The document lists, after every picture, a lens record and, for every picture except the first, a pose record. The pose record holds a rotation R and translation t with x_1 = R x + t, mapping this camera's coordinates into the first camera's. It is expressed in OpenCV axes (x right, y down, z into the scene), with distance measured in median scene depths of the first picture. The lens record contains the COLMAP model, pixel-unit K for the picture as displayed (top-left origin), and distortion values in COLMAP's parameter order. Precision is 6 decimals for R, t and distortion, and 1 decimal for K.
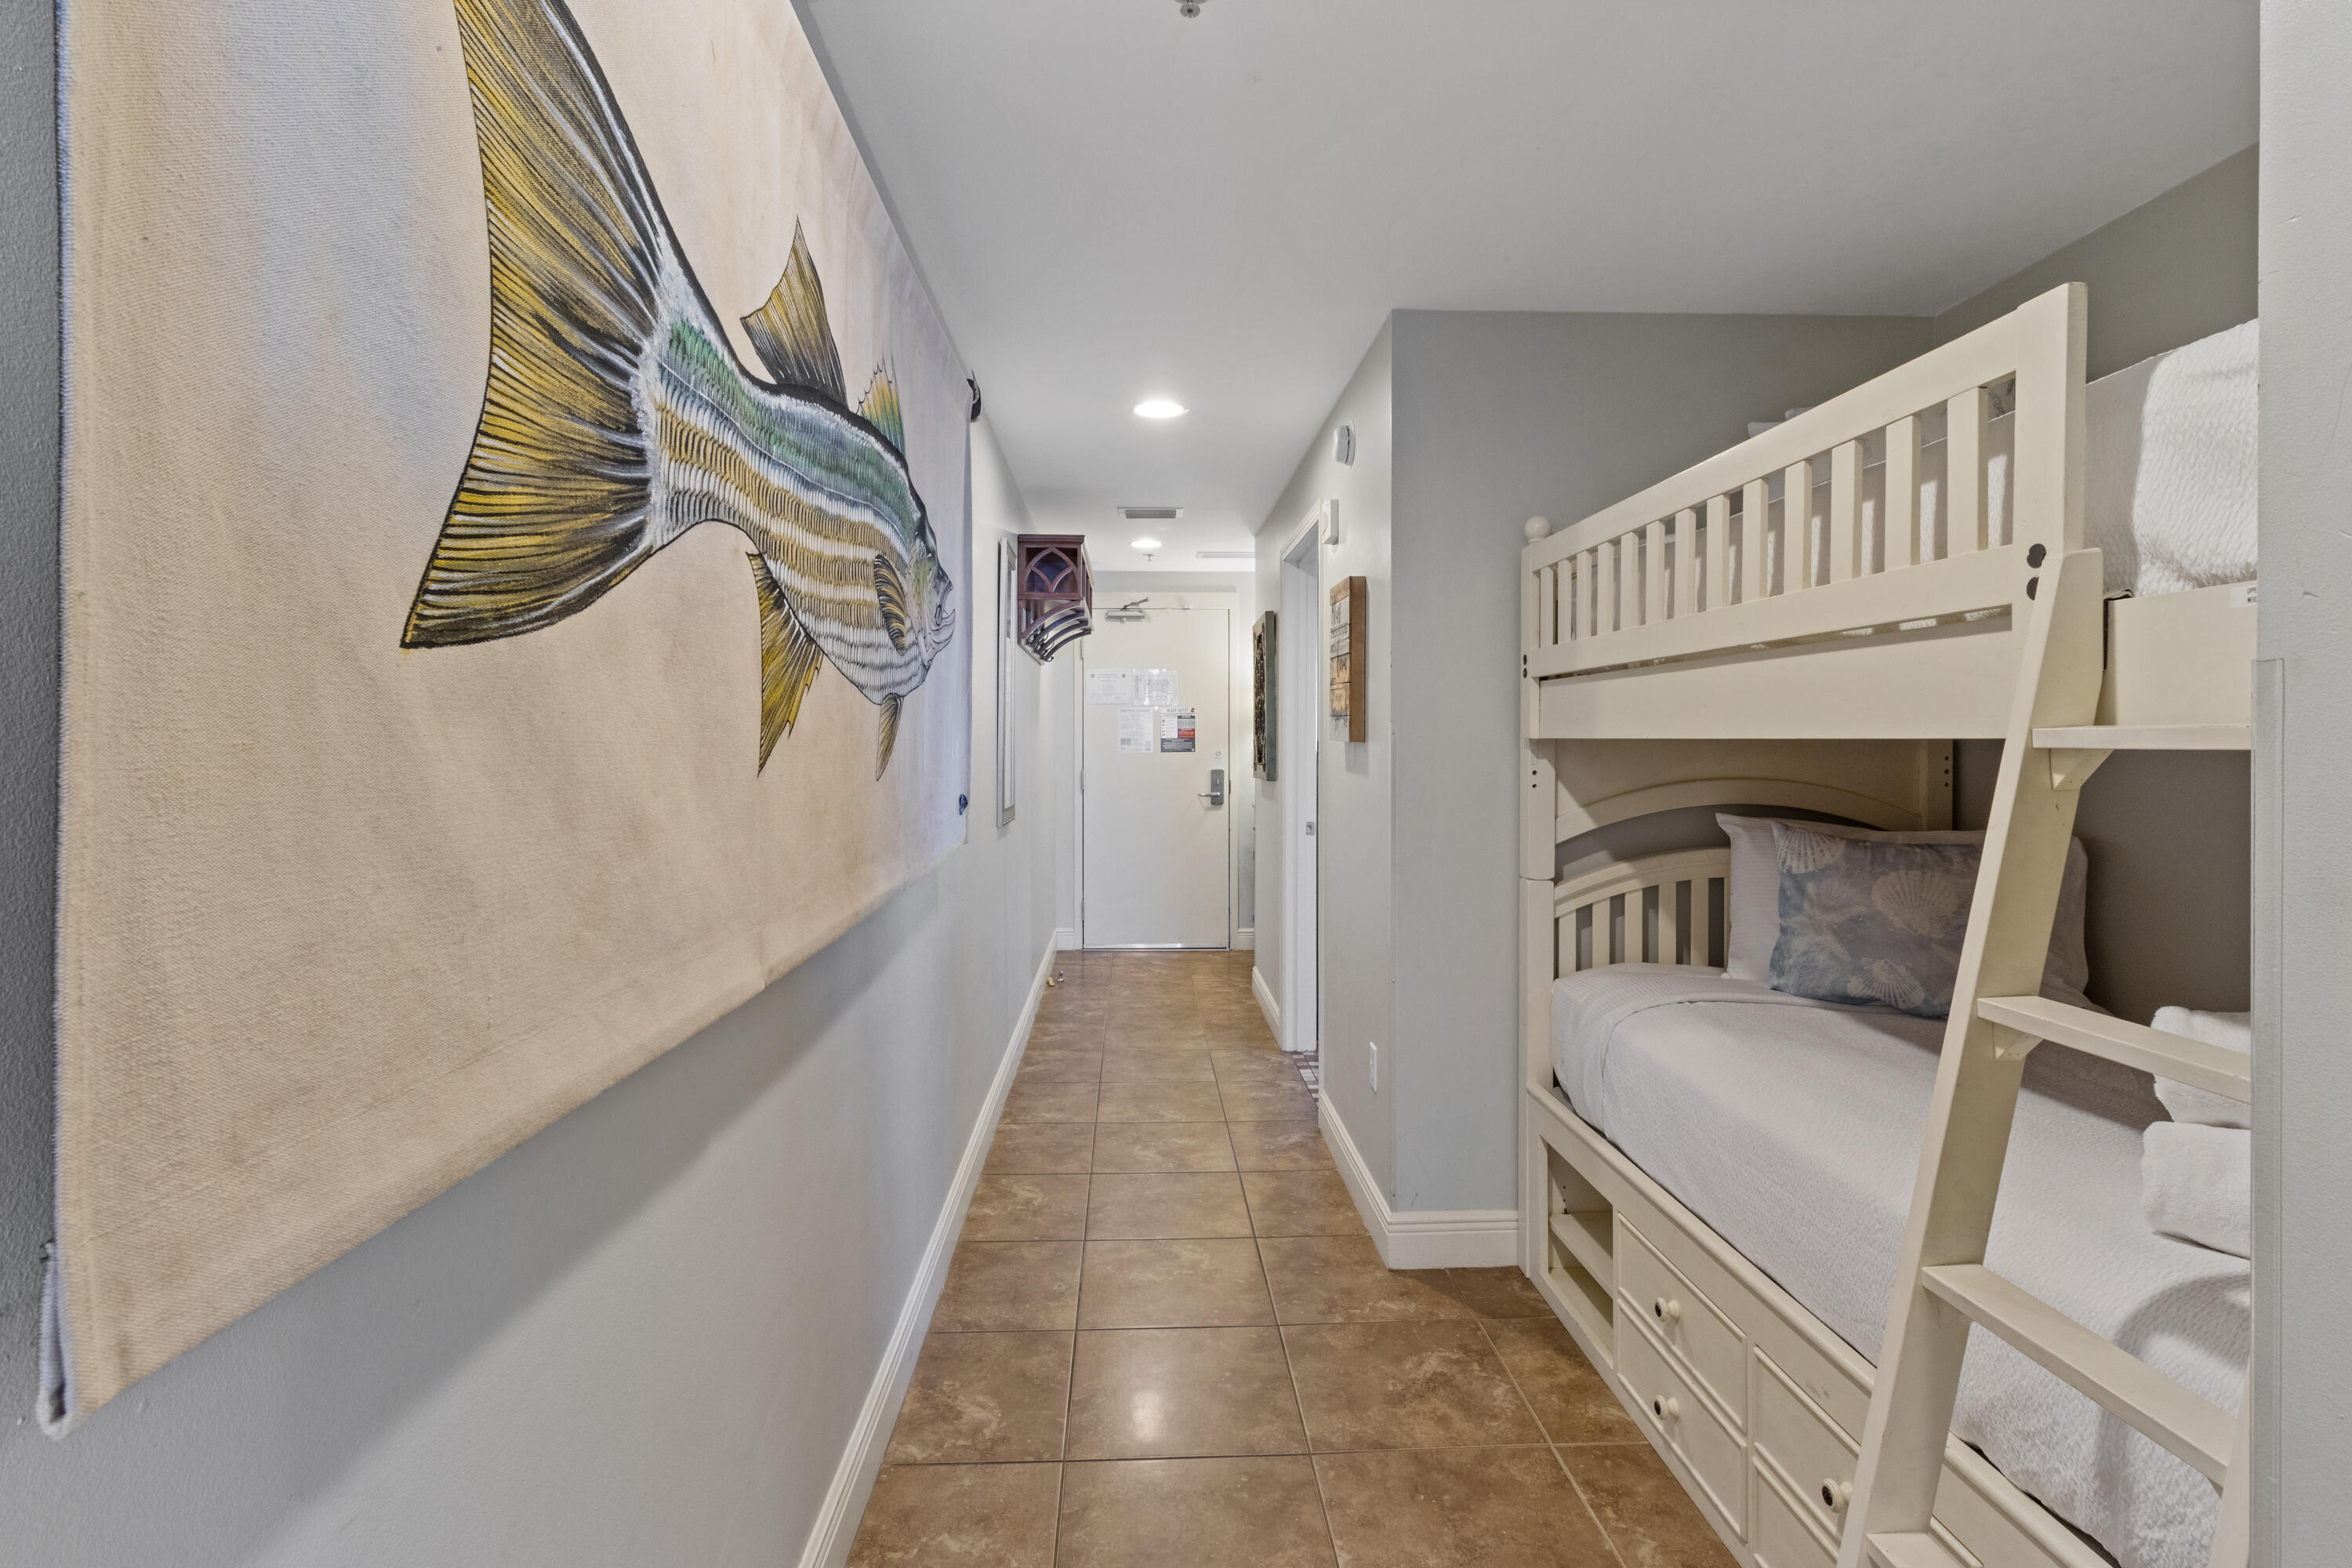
lens RADIAL K [[1119.1, 0, 1175.0], [0, 1119.1, 753.3], [0, 0, 1]] dist [0.002784, 0.000102]
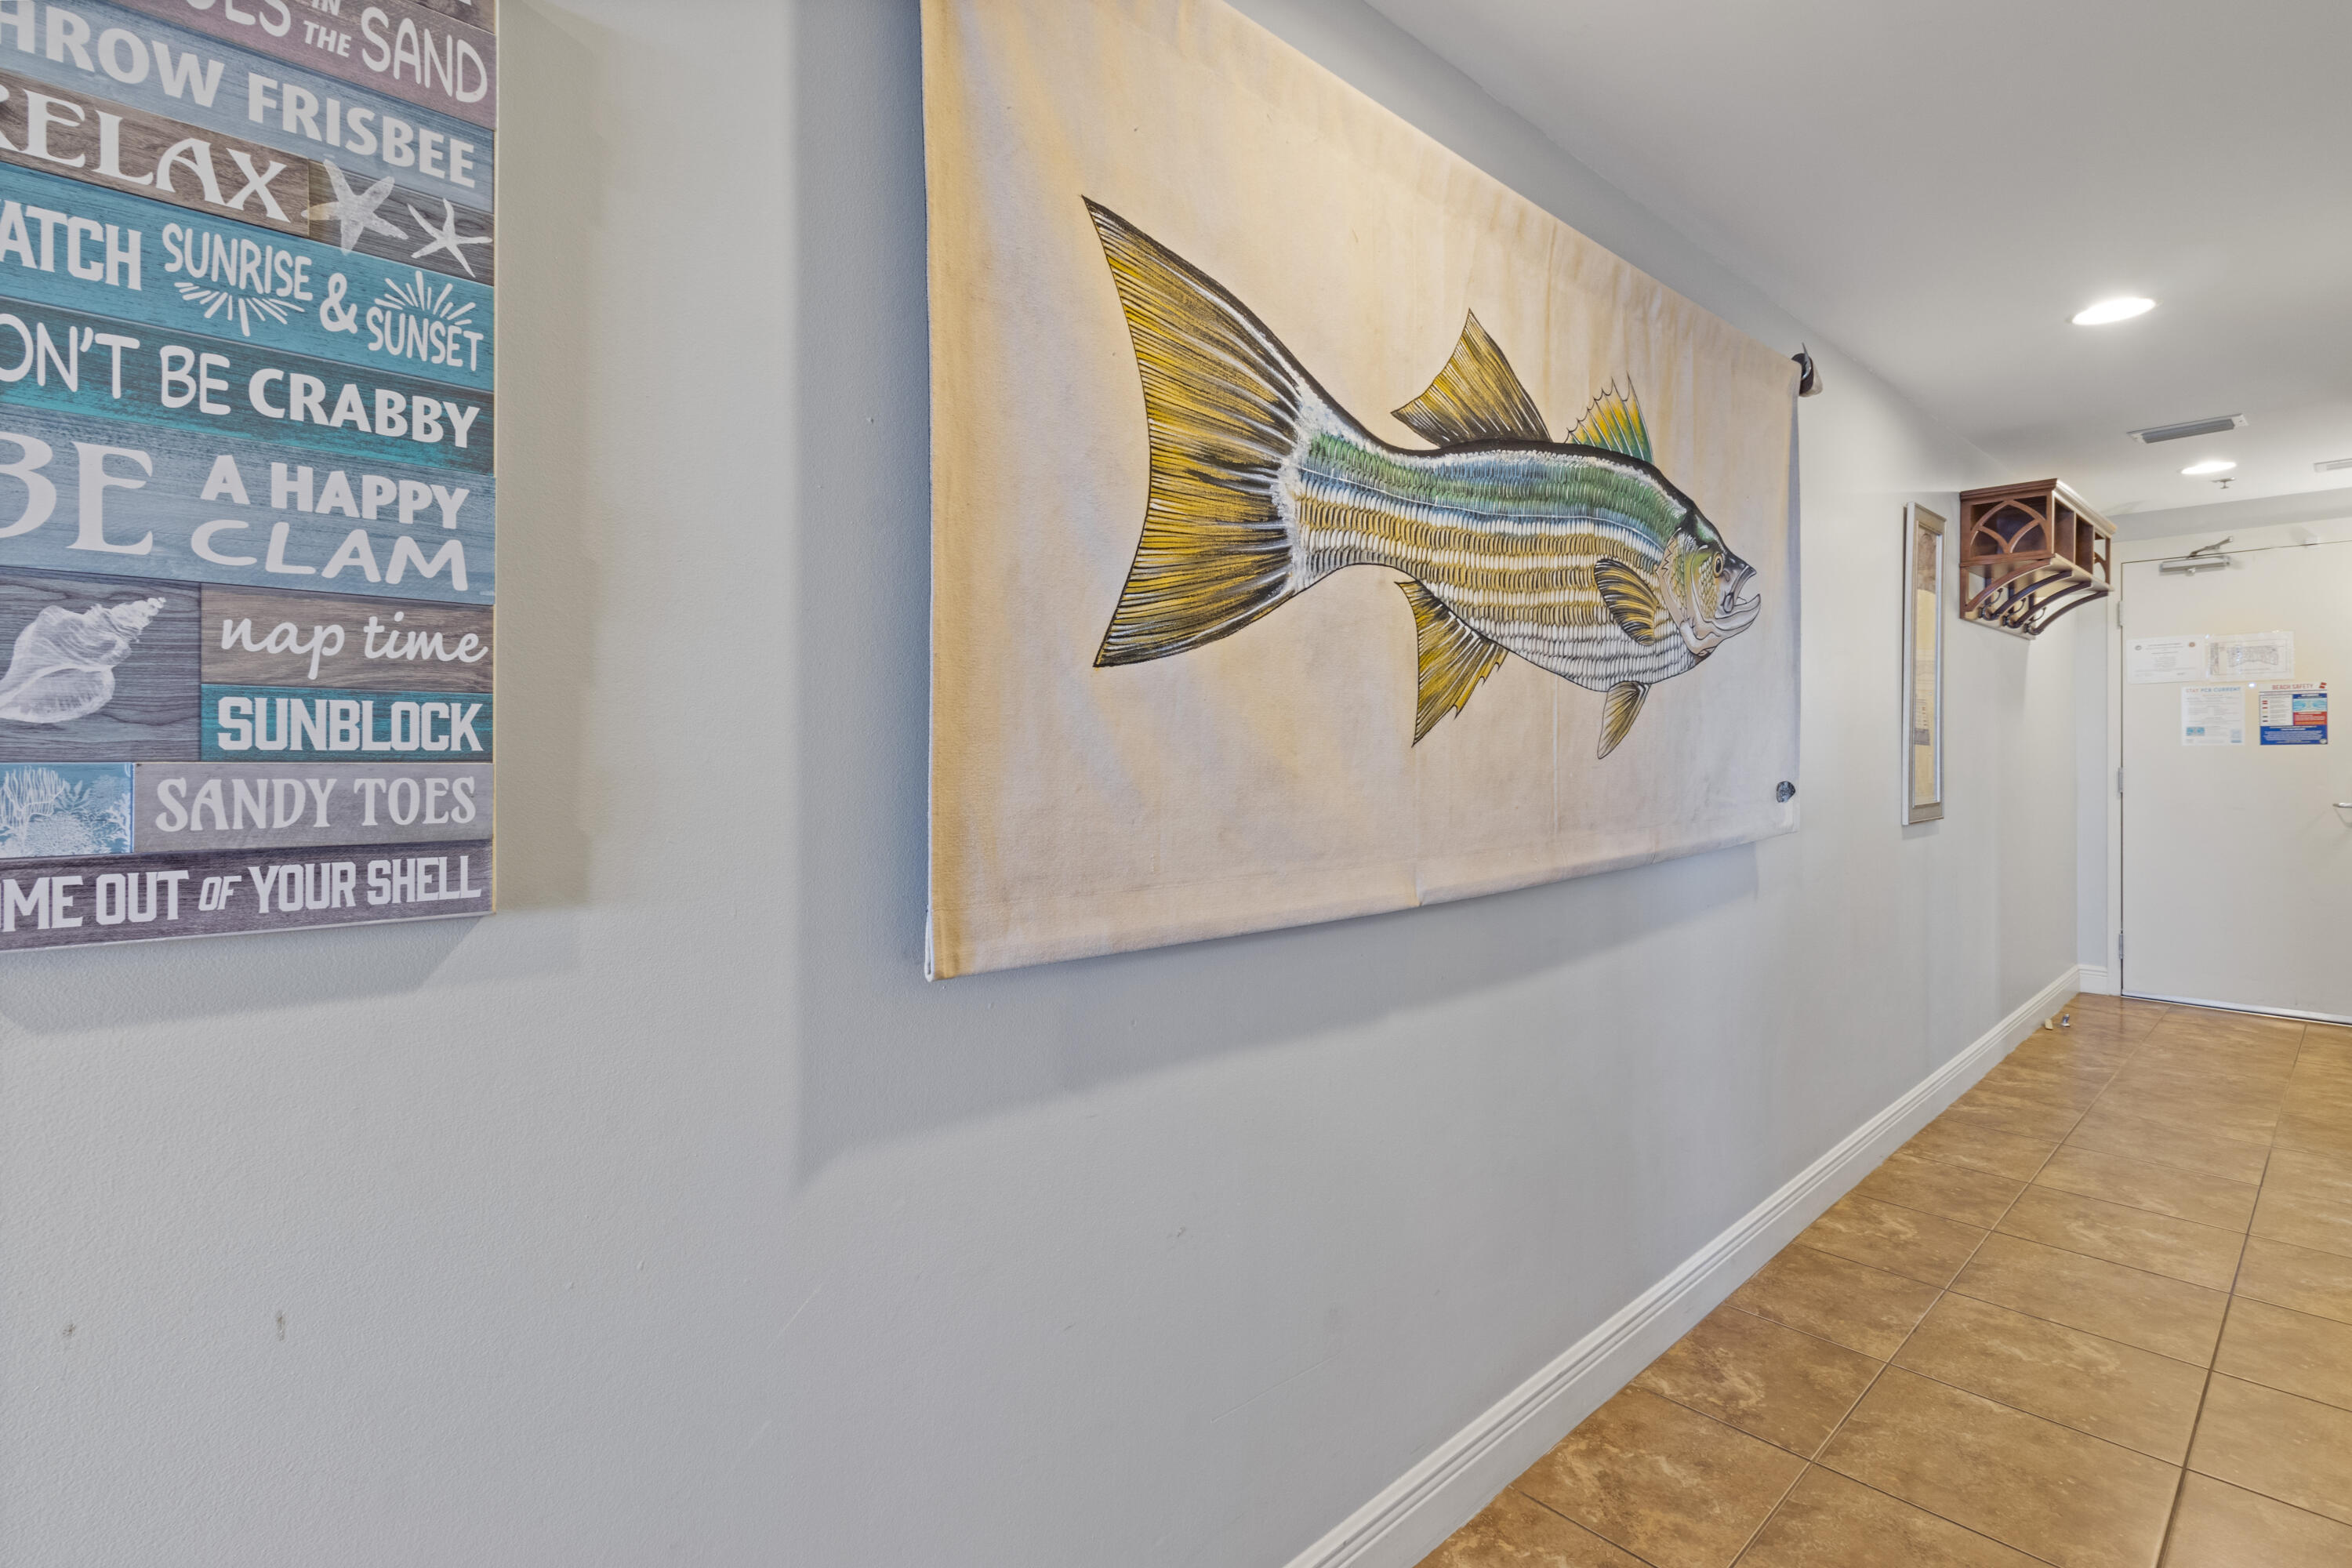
lens RADIAL K [[1119.1, 0, 1175.0], [0, 1119.1, 753.3], [0, 0, 1]] dist [0.002784, 0.000102]
pose [[0.631946, -0.005048, -0.774996, 0.384386], [0.000942, 0.999983, -0.005745, 0.028496], [0.775012, 0.002900, 0.631940, -0.054827]]
